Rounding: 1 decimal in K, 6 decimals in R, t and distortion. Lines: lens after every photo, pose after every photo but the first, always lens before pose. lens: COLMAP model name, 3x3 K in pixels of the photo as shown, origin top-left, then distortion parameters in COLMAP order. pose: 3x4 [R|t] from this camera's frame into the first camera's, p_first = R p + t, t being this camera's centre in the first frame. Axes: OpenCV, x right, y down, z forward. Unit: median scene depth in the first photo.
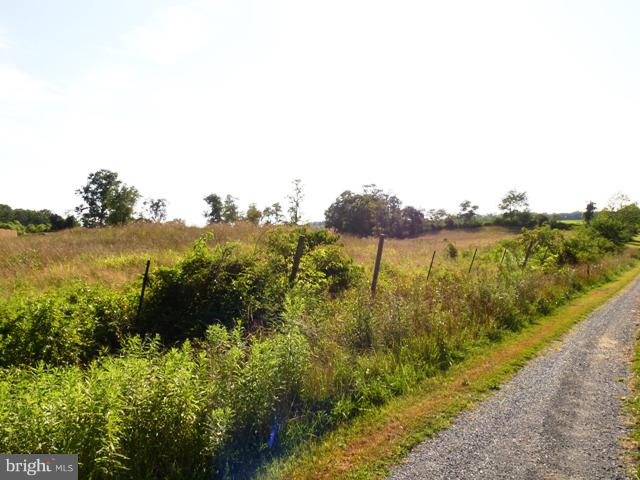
lens RADIAL K [[497.7, 0, 317.6], [0, 497.7, 237.4], [0, 0, 1]] dist [-0.032127, -0.016317]
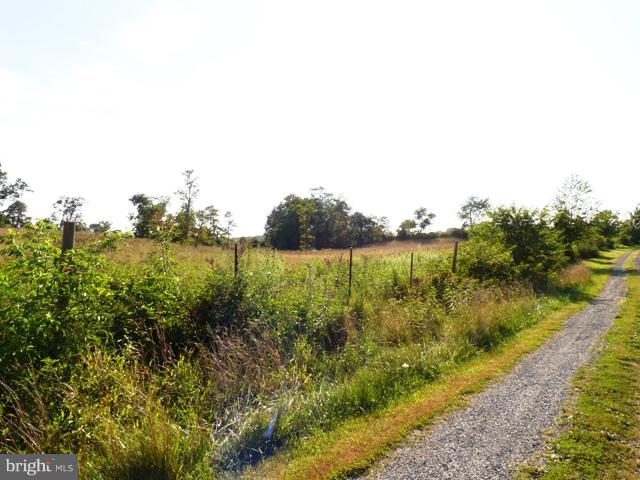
lens RADIAL K [[497.7, 0, 318.7], [0, 497.7, 245.2], [0, 0, 1]] dist [-0.032127, -0.016317]
pose [[0.999532, 0.025673, 0.016660, 0.102007], [-0.025532, 0.999637, -0.008593, 0.002911], [-0.016875, 0.008164, 0.999824, 0.133888]]
